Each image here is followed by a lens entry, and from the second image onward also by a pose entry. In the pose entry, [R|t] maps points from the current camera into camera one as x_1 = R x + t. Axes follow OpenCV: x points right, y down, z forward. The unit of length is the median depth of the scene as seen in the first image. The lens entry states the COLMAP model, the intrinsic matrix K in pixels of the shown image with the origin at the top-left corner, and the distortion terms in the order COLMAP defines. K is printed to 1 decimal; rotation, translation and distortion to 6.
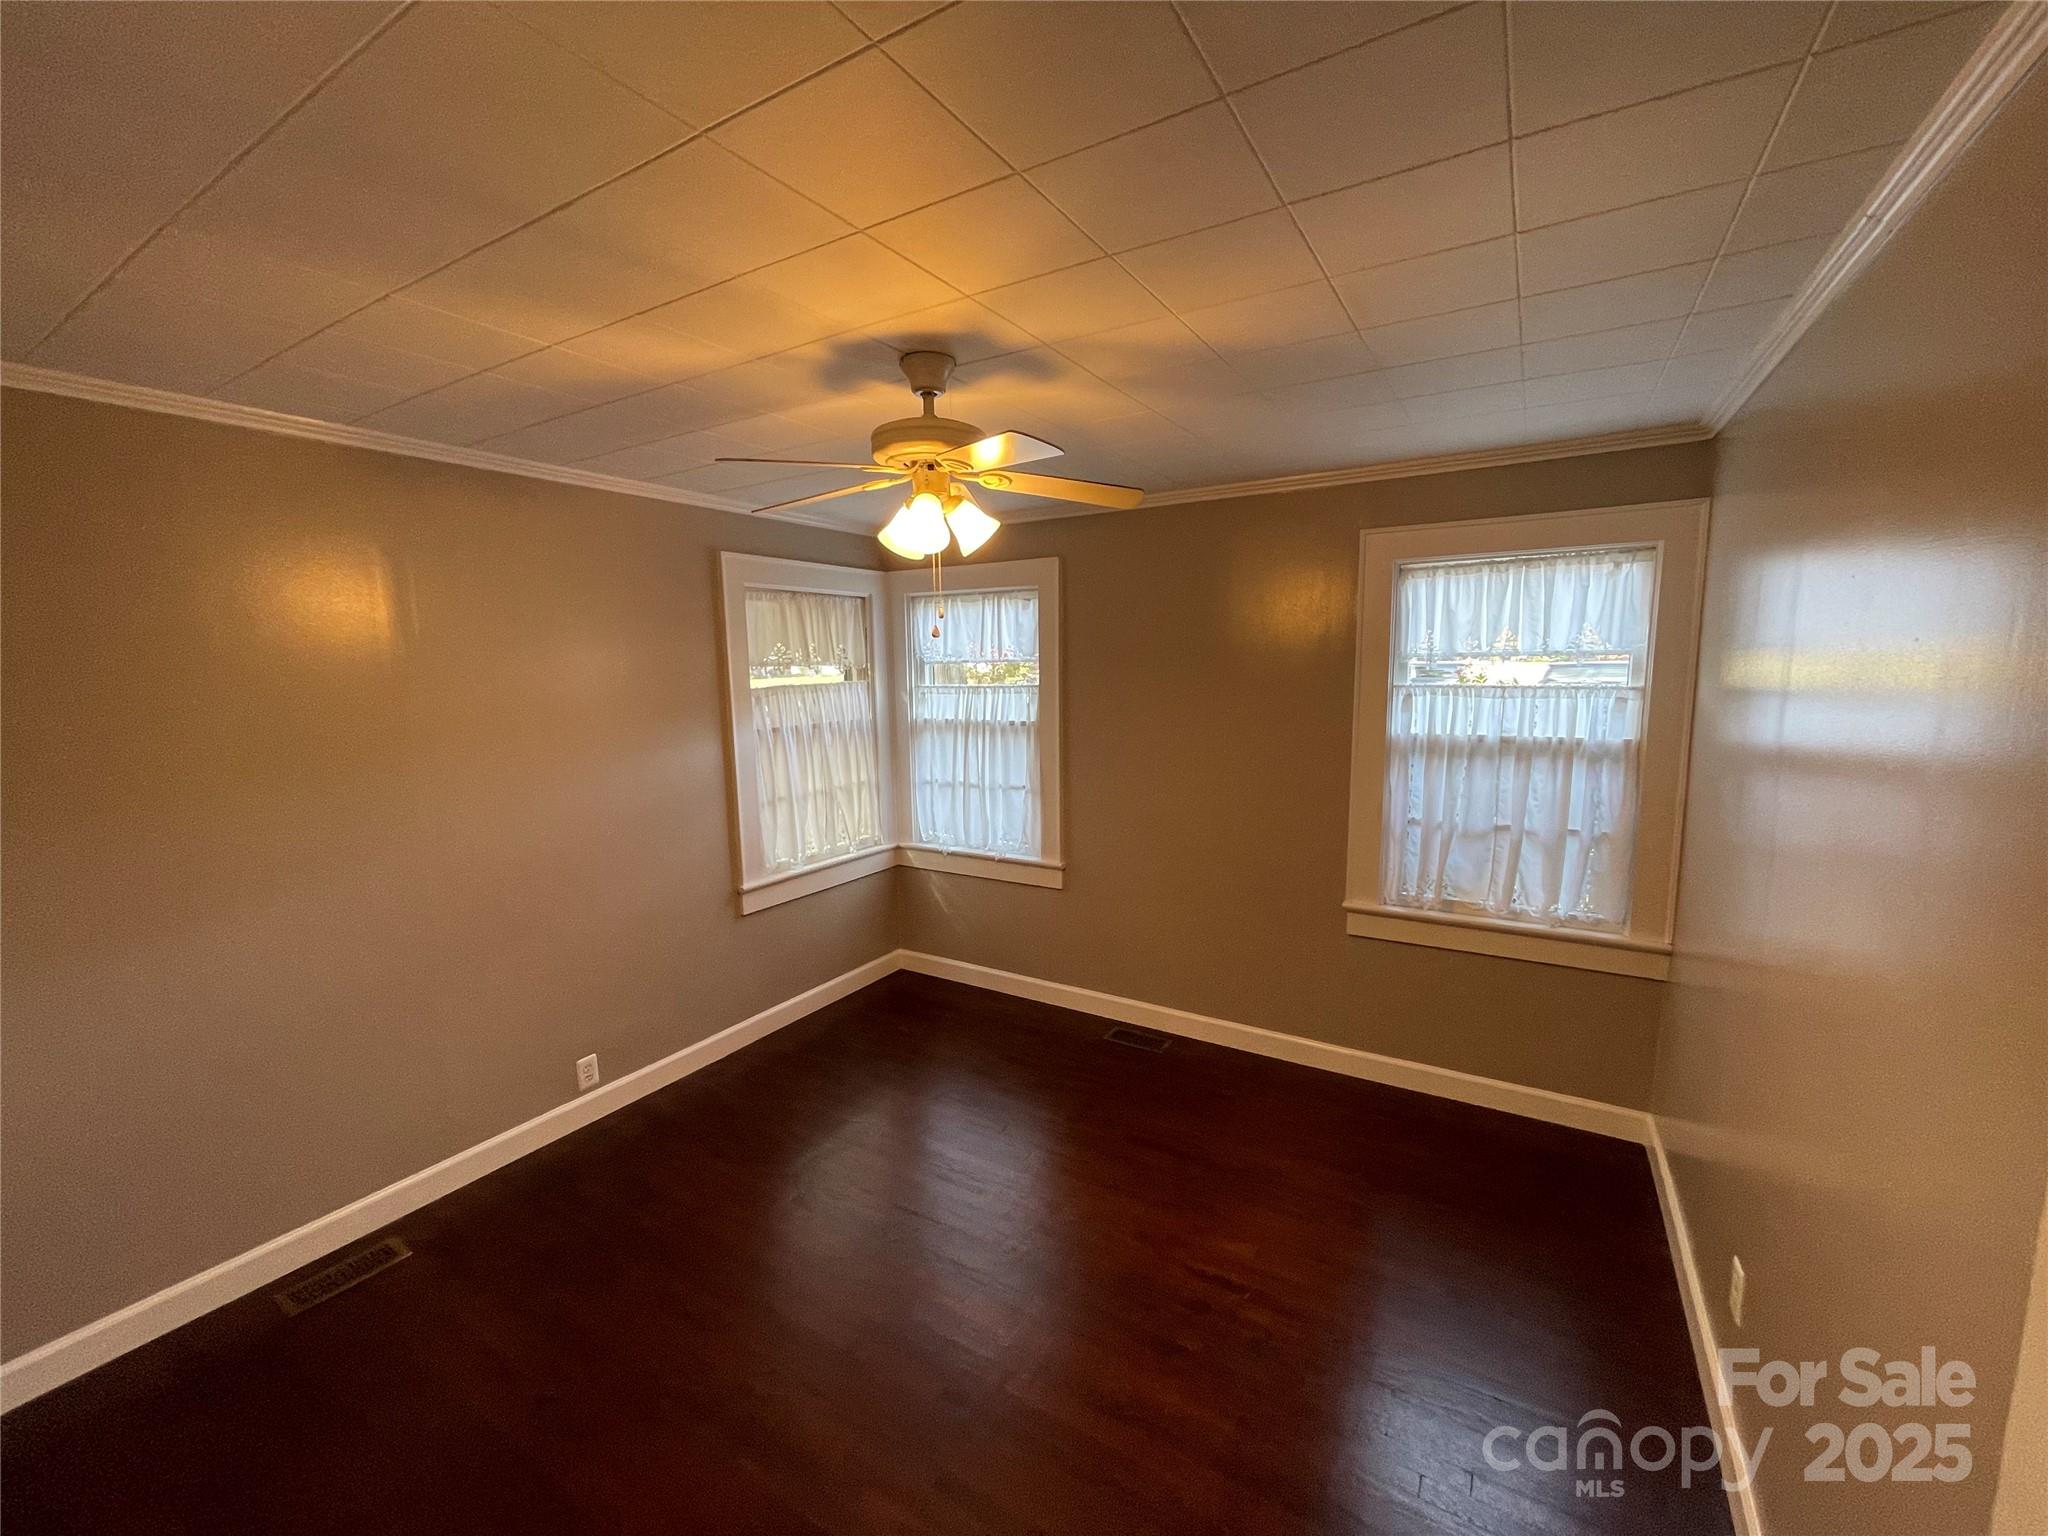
lens RADIAL K [[819.3, 0, 1050.7], [0, 819.3, 777.1], [0, 0, 1]] dist [0.000257, 0.000012]
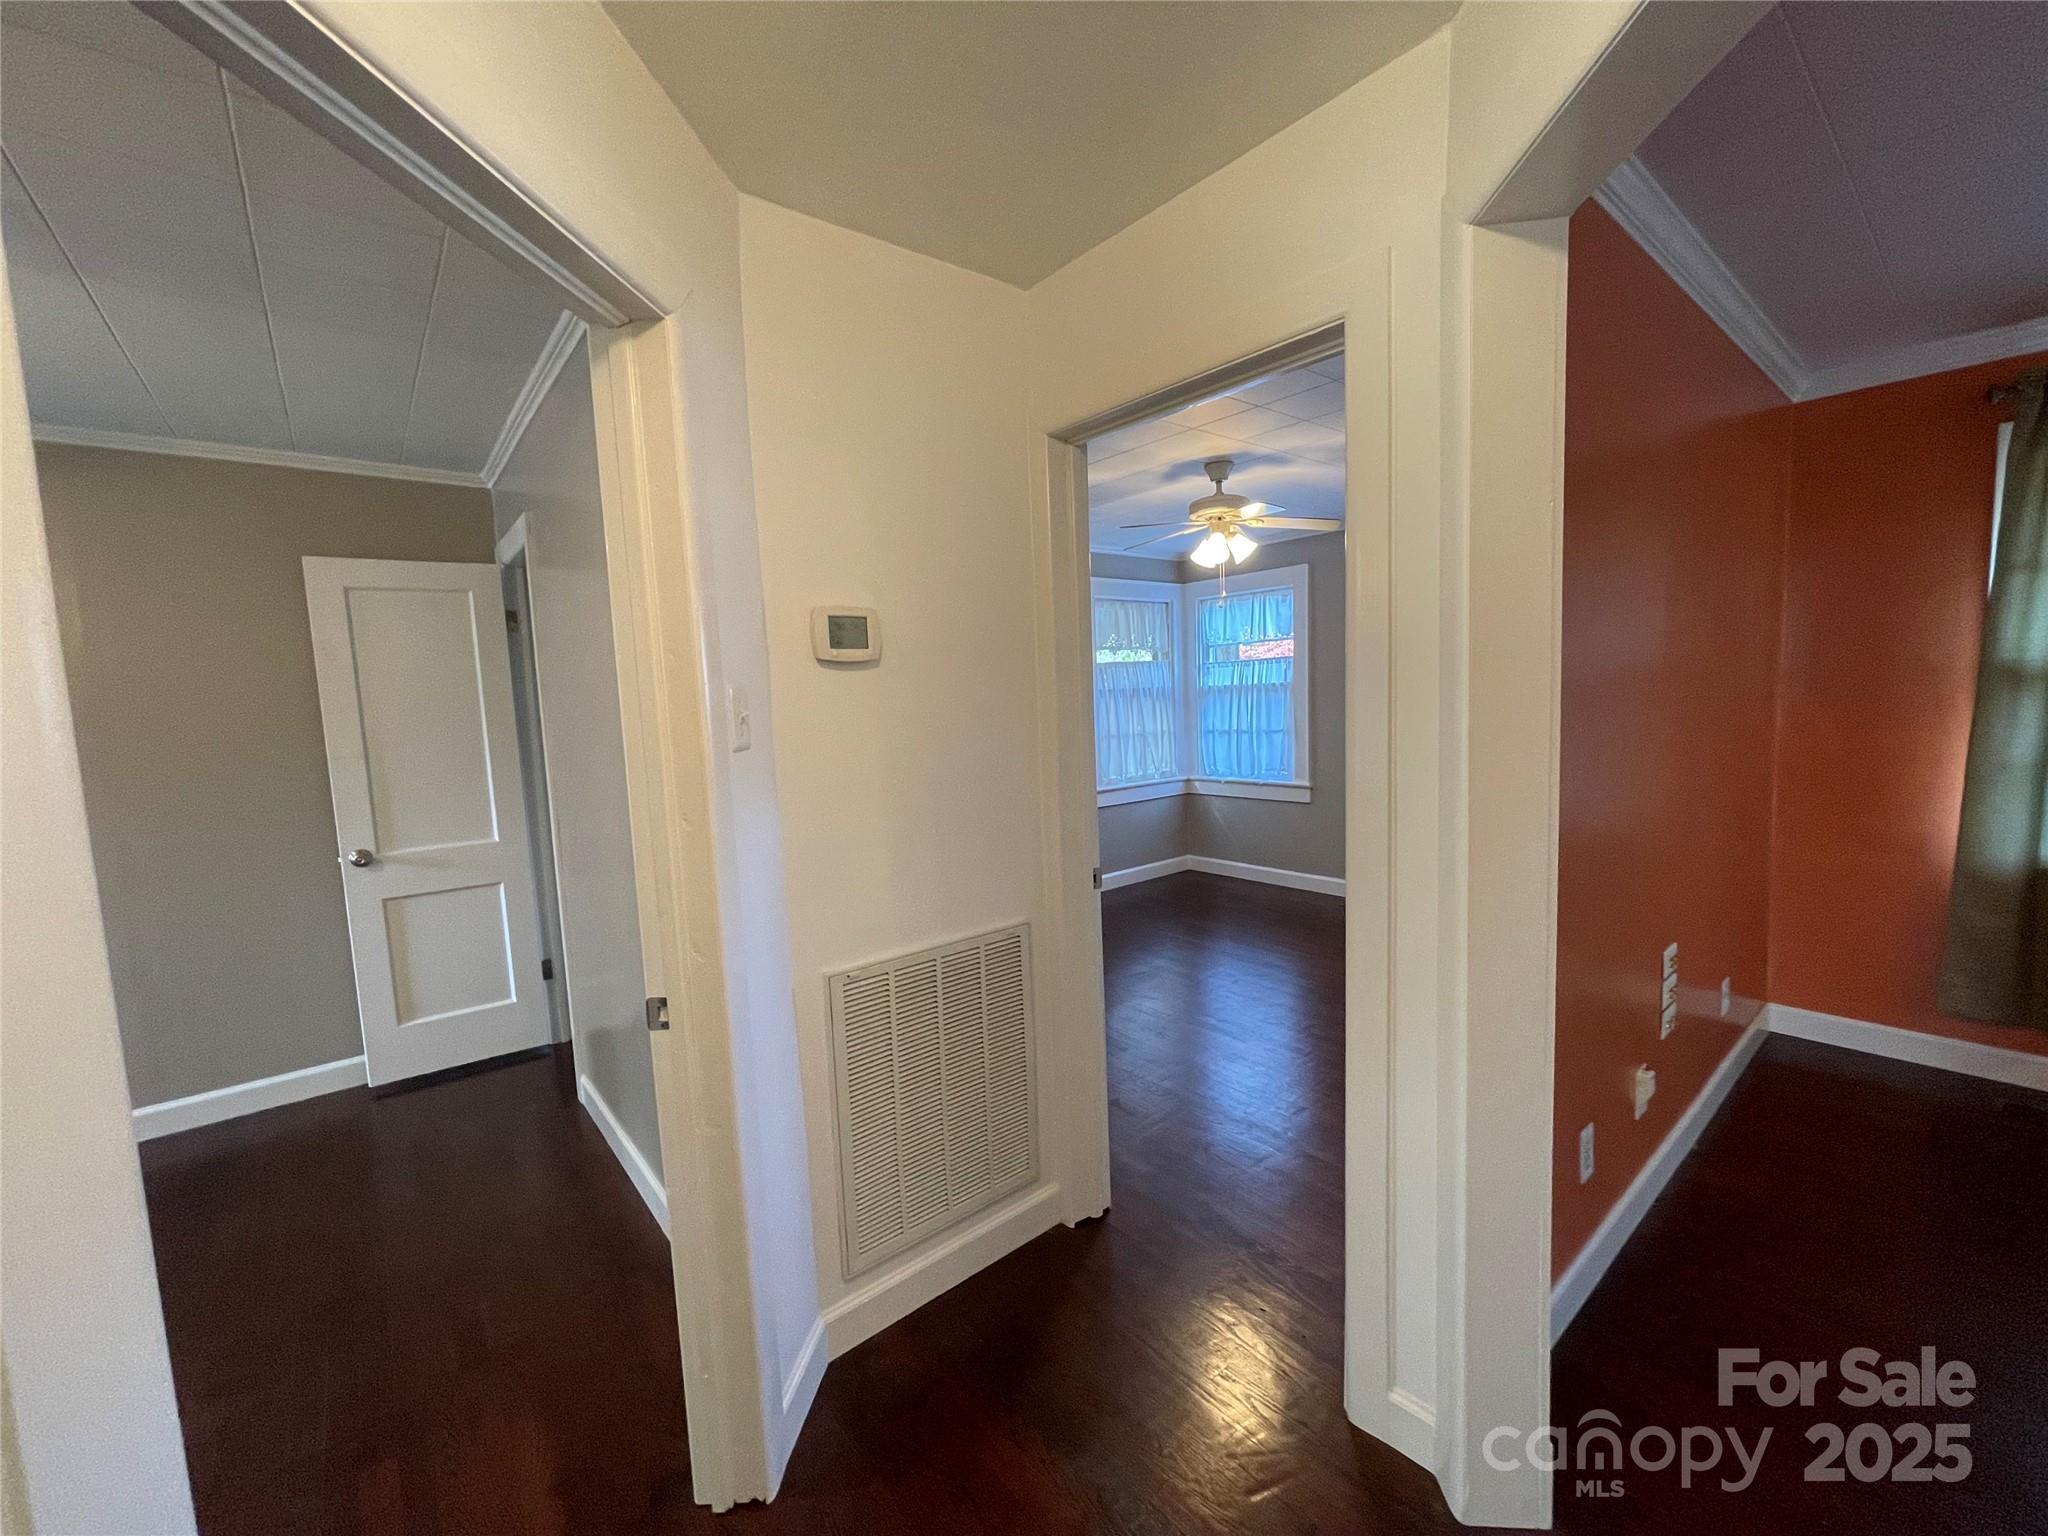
lens RADIAL K [[825.0, 0, 1031.8], [0, 825.0, 770.1], [0, 0, 1]] dist [0.000283, 0.000110]
pose [[0.938591, 0.004414, -0.345004, 0.052056], [-0.017084, 0.999286, -0.033692, 0.134068], [0.344609, 0.037517, 0.937996, -0.449174]]
